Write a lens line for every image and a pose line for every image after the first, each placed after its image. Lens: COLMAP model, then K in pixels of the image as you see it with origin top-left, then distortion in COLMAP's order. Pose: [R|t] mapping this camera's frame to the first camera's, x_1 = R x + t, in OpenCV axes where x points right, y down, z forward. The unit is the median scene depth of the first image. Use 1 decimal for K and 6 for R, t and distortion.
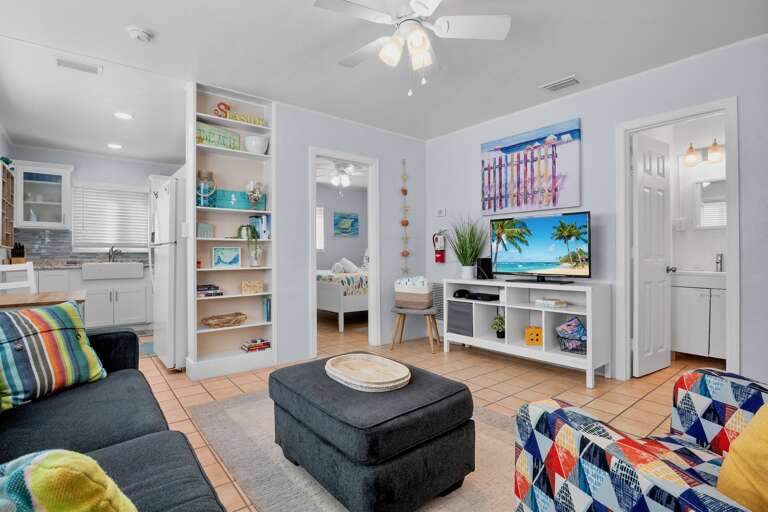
lens RADIAL K [[379.7, 0, 379.6], [0, 379.7, 256.5], [0, 0, 1]] dist [-0.018466, -0.000359]
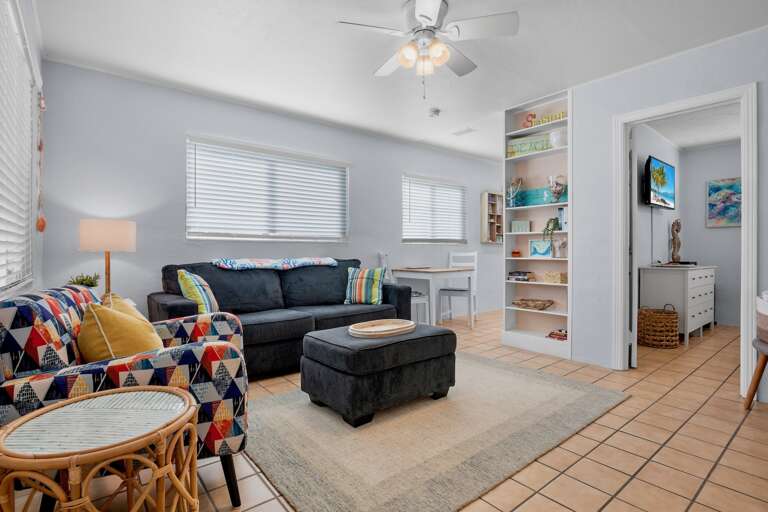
lens RADIAL K [[379.7, 0, 380.9], [0, 379.7, 258.3], [0, 0, 1]] dist [-0.018466, -0.000359]
pose [[0.004838, 0.022562, -0.999734, 0.704454], [-0.006813, 0.999723, 0.022528, 0.008534], [0.999965, 0.006702, 0.004990, 0.516085]]
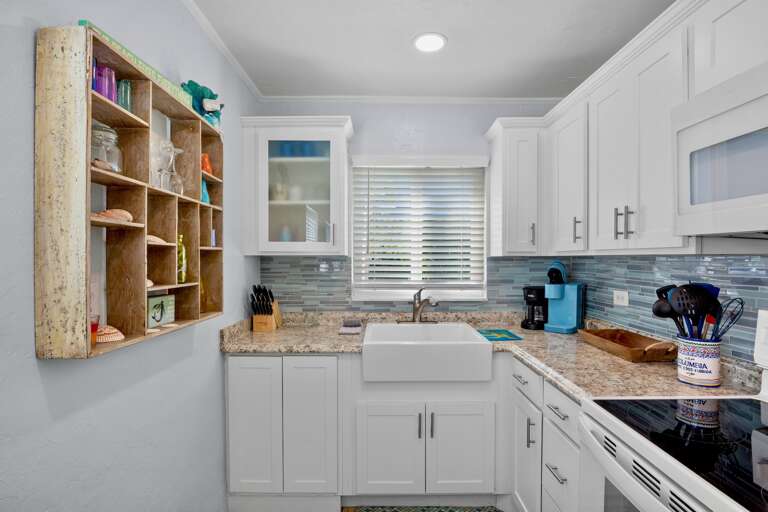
lens RADIAL K [[379.7, 0, 385.2], [0, 379.7, 261.4], [0, 0, 1]] dist [-0.018466, -0.000359]
pose [[0.785111, 0.008961, -0.619290, -0.699014], [-0.006178, 0.999959, 0.006637, -0.097413], [0.619324, -0.001385, 0.785134, 0.933696]]
